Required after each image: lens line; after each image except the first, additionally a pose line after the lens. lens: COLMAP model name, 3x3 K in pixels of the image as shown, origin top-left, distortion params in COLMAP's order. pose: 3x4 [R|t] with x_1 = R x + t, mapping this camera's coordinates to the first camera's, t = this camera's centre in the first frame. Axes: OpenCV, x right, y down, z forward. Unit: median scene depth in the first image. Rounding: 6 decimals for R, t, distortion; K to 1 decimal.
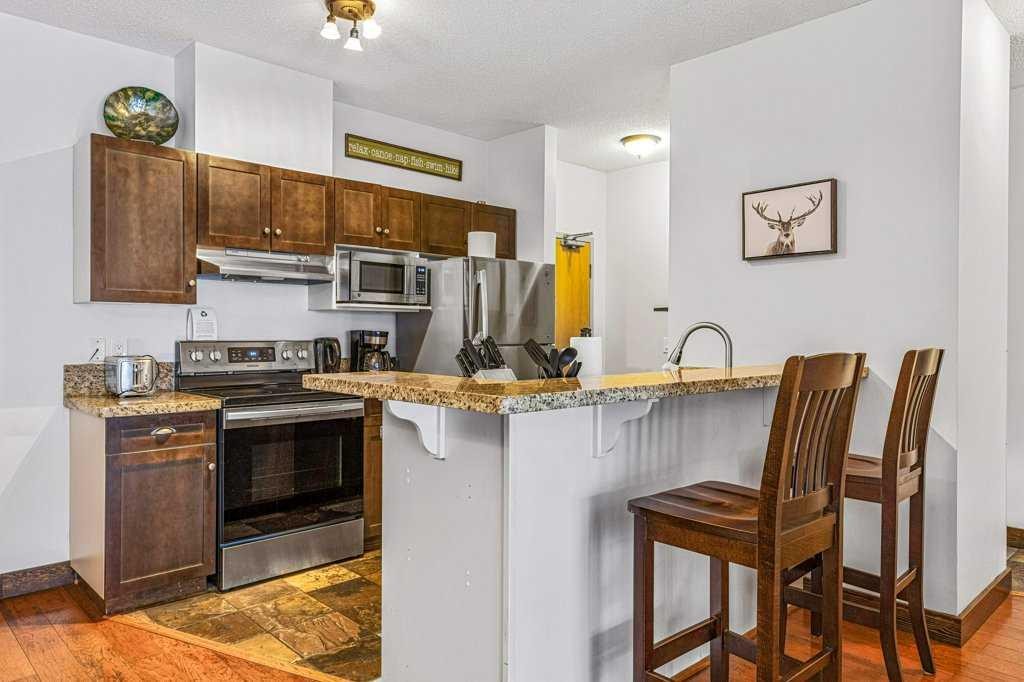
lens RADIAL K [[686.5, 0, 513.7], [0, 686.5, 336.2], [0, 0, 1]] dist [0.025159, 0.000302]
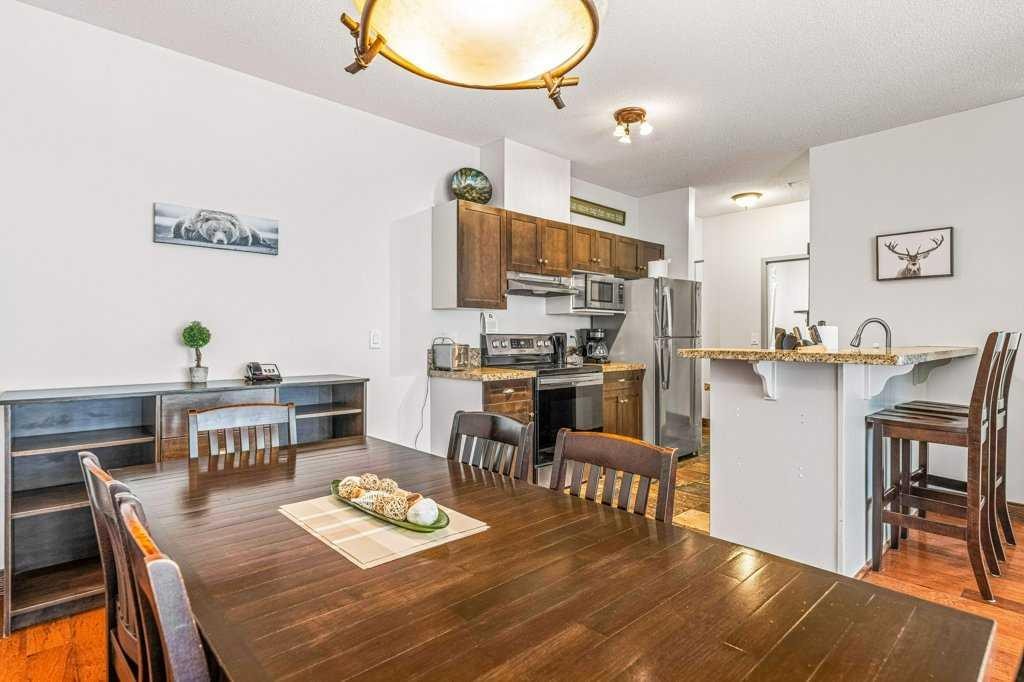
lens RADIAL K [[526.6, 0, 507.1], [0, 526.6, 339.2], [0, 0, 1]] dist [-0.002027, -0.001923]
pose [[0.999989, -0.000852, -0.004507, -0.446944], [0.000864, 0.999996, 0.002705, 0.015967], [0.004505, -0.002709, 0.999986, -0.161319]]
